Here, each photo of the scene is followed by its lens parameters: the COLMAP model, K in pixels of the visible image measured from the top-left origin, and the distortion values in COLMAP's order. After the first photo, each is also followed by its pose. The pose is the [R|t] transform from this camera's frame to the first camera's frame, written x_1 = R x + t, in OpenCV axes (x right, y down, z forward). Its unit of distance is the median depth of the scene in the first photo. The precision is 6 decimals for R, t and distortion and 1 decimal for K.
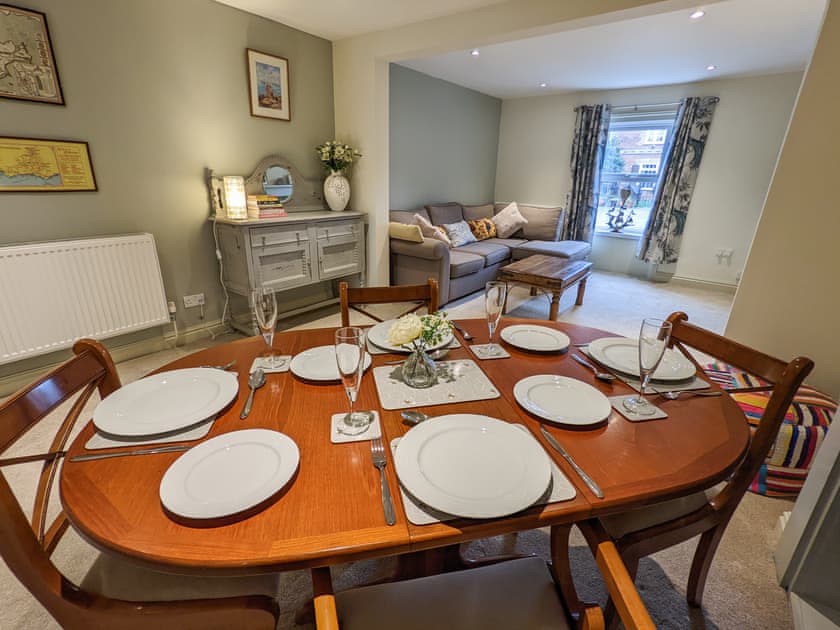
lens RADIAL K [[395.4, 0, 417.4], [0, 395.4, 311.9], [0, 0, 1]] dist [0.002240, 0.001317]
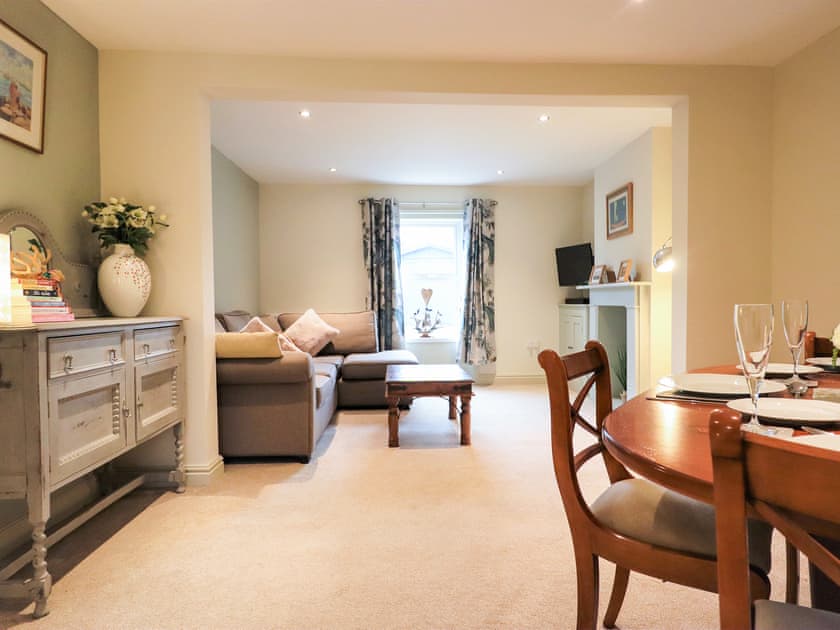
lens RADIAL K [[545.6, 0, 437.0], [0, 545.6, 317.9], [0, 0, 1]] dist [-0.005914, 0.001847]
pose [[0.737389, -0.050078, 0.673610, -0.329705], [0.249371, 0.946982, -0.202580, 0.003916], [-0.627752, 0.317359, 0.710782, 0.168342]]
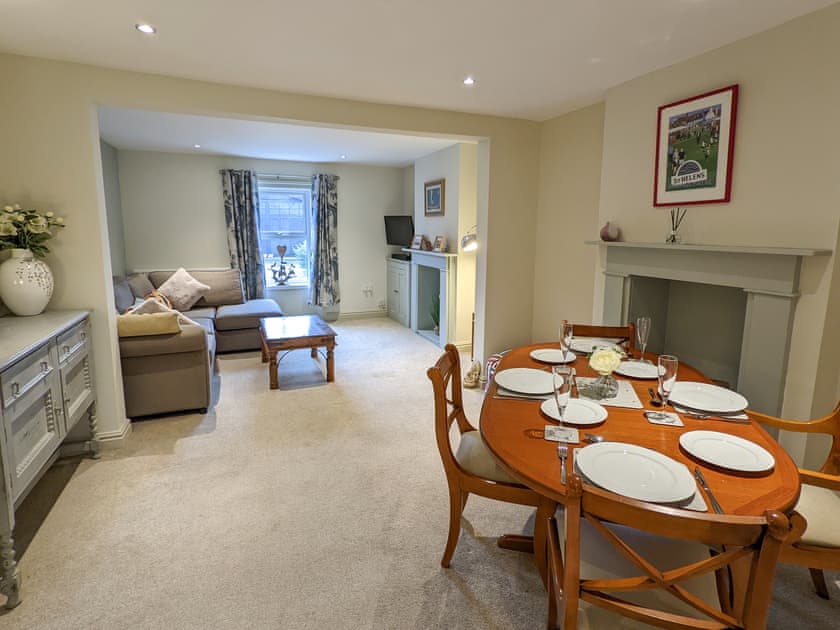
lens RADIAL K [[436.3, 0, 416.0], [0, 436.3, 286.2], [0, 0, 1]] dist [-0.002554, 0.003667]
pose [[0.479180, -0.140705, 0.866365, -0.409183], [0.298051, 0.954499, -0.009831, -0.098633], [-0.825562, 0.262931, 0.499315, 0.155513]]
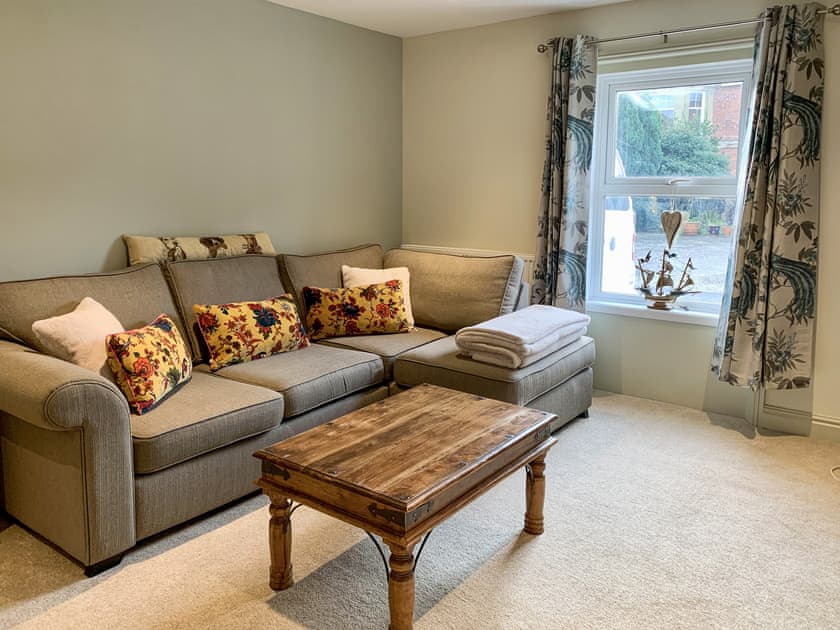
lens RADIAL K [[668.9, 0, 426.7], [0, 668.9, 266.2], [0, 0, 1]] dist [0.033556, -0.028458]
pose [[0.999734, -0.020154, 0.011244, 0.297421], [0.022112, 0.976011, -0.216594, -0.116145], [-0.006609, 0.216785, 0.976197, 0.348483]]
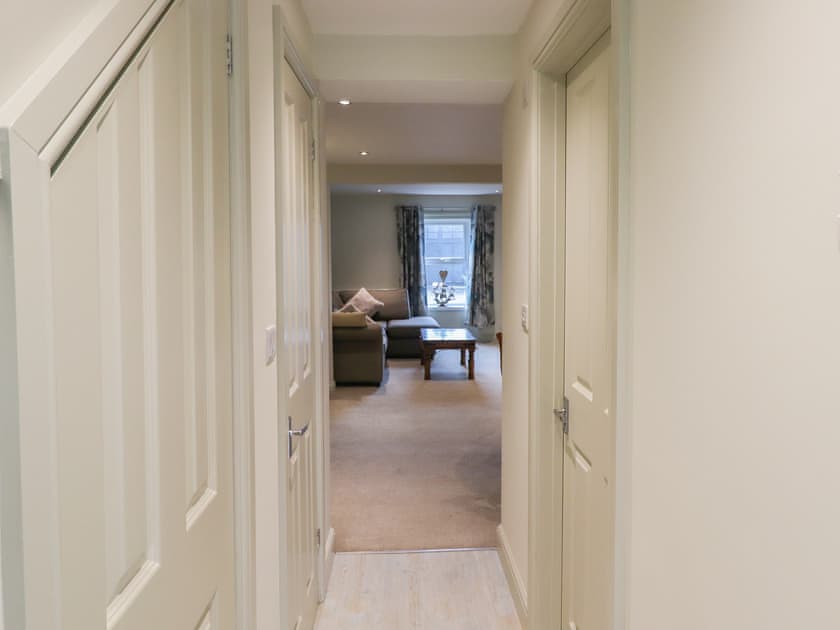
lens RADIAL K [[592.0, 0, 407.9], [0, 592.0, 281.0], [0, 0, 1]] dist [0.006328, 0.000076]
pose [[0.775750, -0.063953, 0.627791, -0.800981], [0.235646, 0.952243, -0.194178, 0.047649], [-0.585391, 0.298570, 0.753772, -0.320182]]
